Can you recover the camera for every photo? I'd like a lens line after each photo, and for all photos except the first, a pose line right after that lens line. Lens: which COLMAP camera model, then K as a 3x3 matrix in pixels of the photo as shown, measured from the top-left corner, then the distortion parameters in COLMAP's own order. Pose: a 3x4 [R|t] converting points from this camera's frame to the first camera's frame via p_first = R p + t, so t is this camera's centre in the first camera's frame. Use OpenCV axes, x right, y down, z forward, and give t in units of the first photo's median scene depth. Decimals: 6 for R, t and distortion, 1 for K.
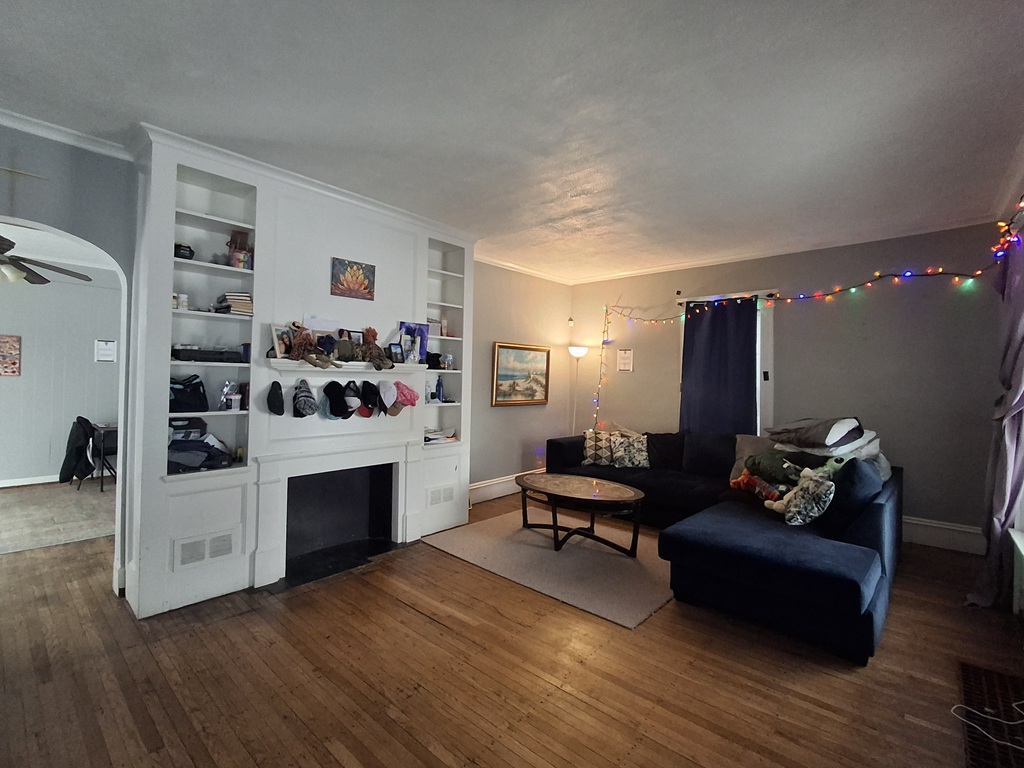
lens RADIAL K [[467.9, 0, 509.3], [0, 467.9, 385.2], [0, 0, 1]] dist [-0.001488, -0.000216]
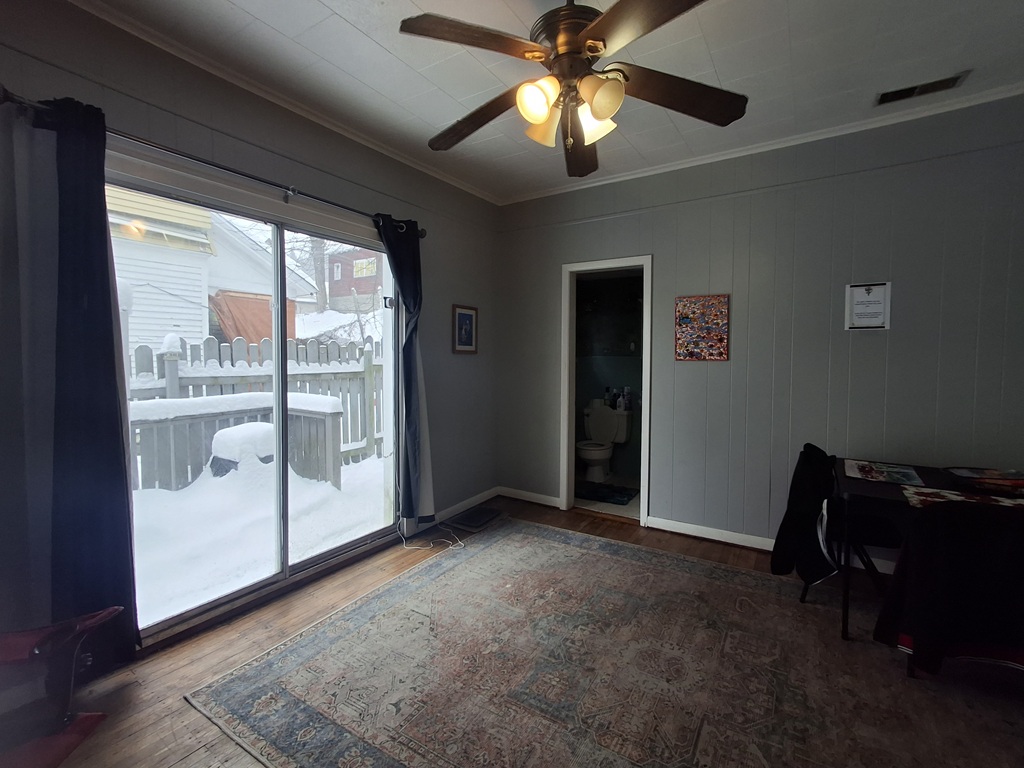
lens RADIAL K [[467.9, 0, 508.1], [0, 467.9, 383.6], [0, 0, 1]] dist [-0.001488, -0.000216]
pose [[0.181093, 0.034657, -0.982855, -0.508685], [0.013836, 0.999190, 0.037782, -0.016533], [0.983369, -0.020441, 0.180466, 0.615207]]
